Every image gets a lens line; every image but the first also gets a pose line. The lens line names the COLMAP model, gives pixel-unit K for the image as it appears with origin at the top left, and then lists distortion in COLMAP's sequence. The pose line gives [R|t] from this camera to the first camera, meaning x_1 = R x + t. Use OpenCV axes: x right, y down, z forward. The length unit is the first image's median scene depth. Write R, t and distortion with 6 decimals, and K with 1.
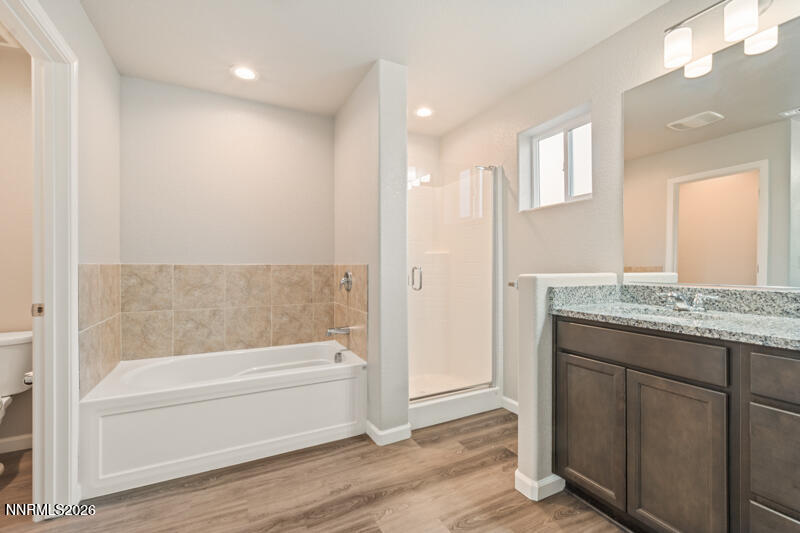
lens RADIAL K [[346.9, 0, 398.4], [0, 346.9, 269.7], [0, 0, 1]] dist [0.013947, -0.000522]
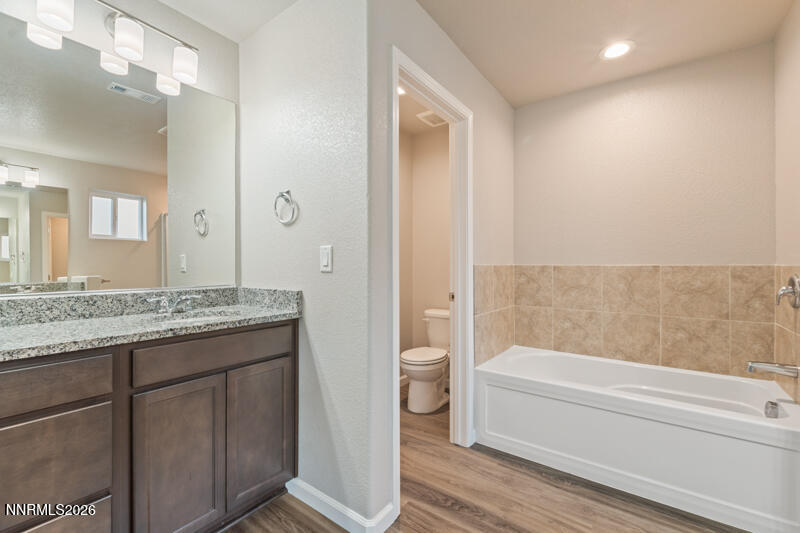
lens RADIAL K [[346.9, 0, 398.4], [0, 346.9, 269.7], [0, 0, 1]] dist [0.013947, -0.000522]
pose [[0.468003, 0.011112, -0.883657, 0.078139], [-0.012713, 0.999902, 0.005841, -0.001841], [0.883636, 0.008500, 0.468098, 0.077805]]
